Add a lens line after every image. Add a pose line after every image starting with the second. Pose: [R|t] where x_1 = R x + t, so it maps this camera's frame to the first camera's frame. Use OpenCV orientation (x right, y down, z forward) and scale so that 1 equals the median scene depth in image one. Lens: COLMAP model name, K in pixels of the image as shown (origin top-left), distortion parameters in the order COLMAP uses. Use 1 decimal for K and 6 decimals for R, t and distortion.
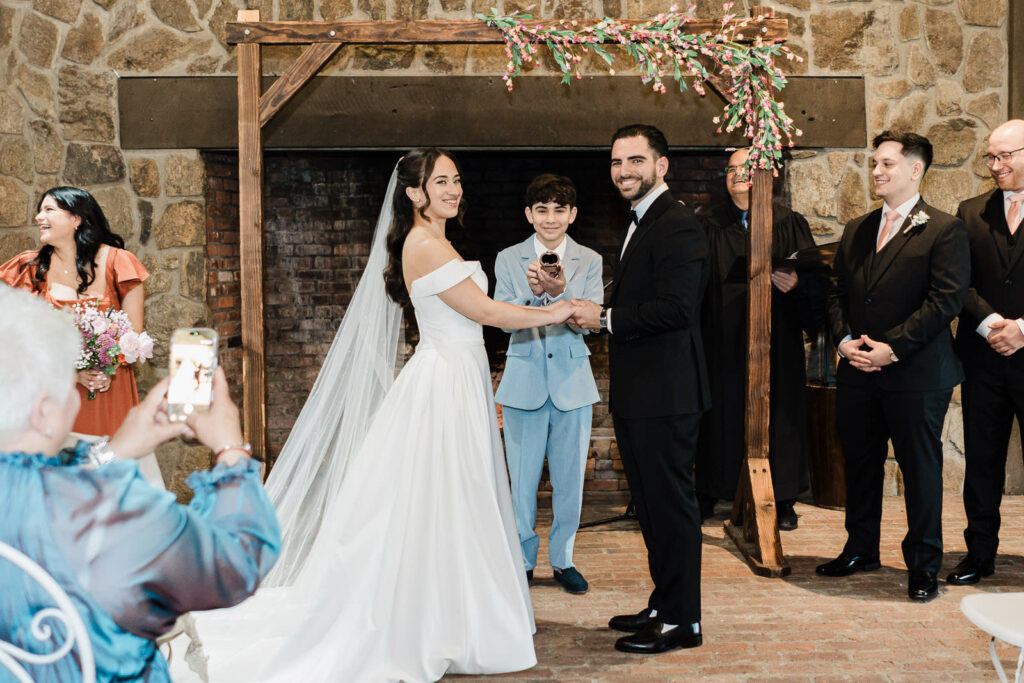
lens RADIAL K [[1259.4, 0, 529.3], [0, 1259.4, 329.4], [0, 0, 1]] dist [-0.008697, -0.006628]
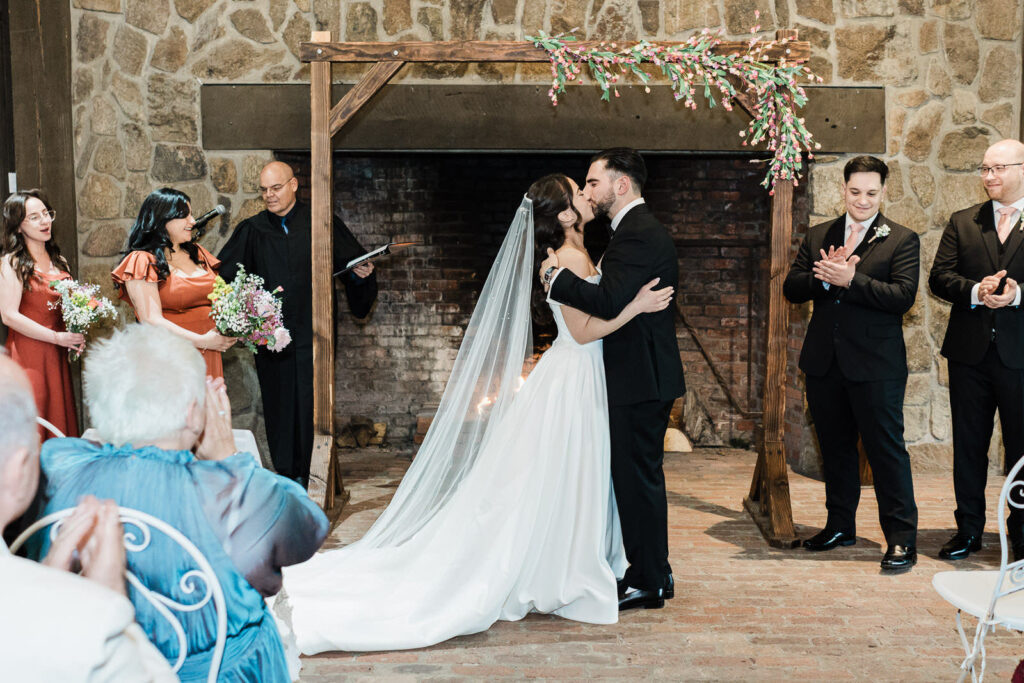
lens RADIAL K [[1223.6, 0, 512.0], [0, 1223.6, 341.5], [0, 0, 1]] dist [-0.006088, -0.021324]
pose [[0.998675, 0.015977, -0.048919, 0.002590], [-0.014149, 0.999197, 0.037498, -0.018726], [0.049479, -0.036756, 0.998099, -0.068260]]
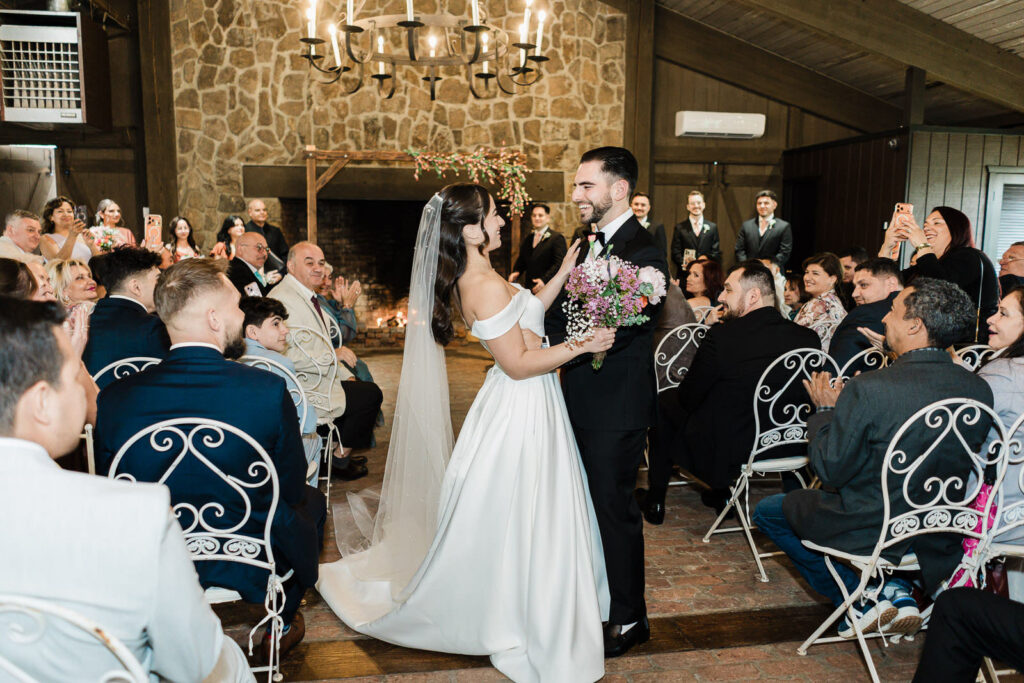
lens RADIAL K [[818.1, 0, 512.0], [0, 818.1, 341.5], [0, 0, 1]] dist [-0.006965, -0.001586]
pose [[0.991877, -0.003468, 0.127153, -0.030335], [-0.004500, 0.998046, 0.062320, 0.024698], [-0.127120, -0.062386, 0.989923, -0.557722]]
